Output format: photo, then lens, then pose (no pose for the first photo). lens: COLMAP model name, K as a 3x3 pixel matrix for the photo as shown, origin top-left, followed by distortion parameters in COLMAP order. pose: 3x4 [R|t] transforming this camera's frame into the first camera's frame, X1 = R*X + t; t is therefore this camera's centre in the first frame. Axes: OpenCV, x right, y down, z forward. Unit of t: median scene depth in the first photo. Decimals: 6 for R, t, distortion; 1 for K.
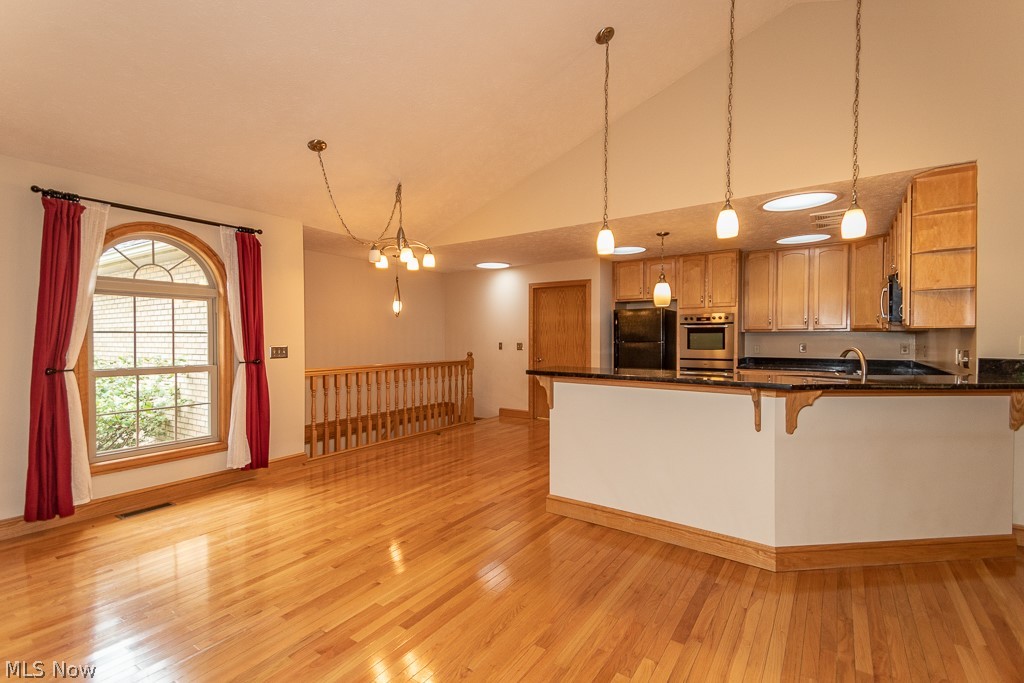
lens RADIAL K [[480.1, 0, 509.1], [0, 480.1, 349.8], [0, 0, 1]] dist [0.007236, -0.001447]
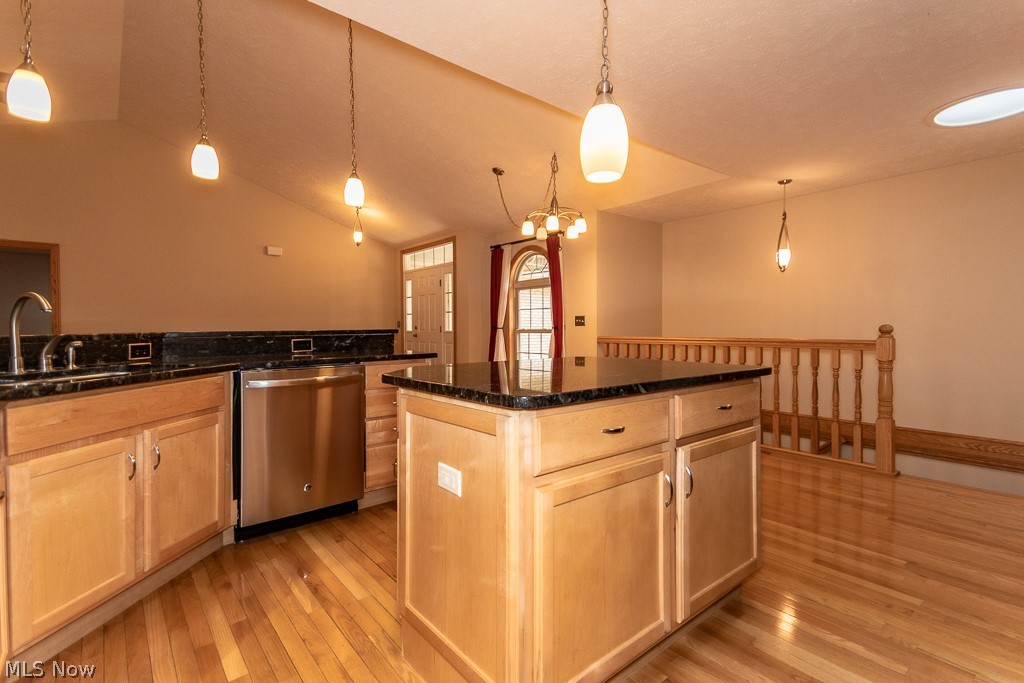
lens RADIAL K [[480.1, 0, 510.8], [0, 480.1, 332.5], [0, 0, 1]] dist [0.007236, -0.001447]
pose [[-0.311608, 0.018526, -0.950030, 0.848469], [-0.010687, 0.999678, 0.022999, 0.008726], [0.950151, 0.017320, -0.311310, 1.342683]]
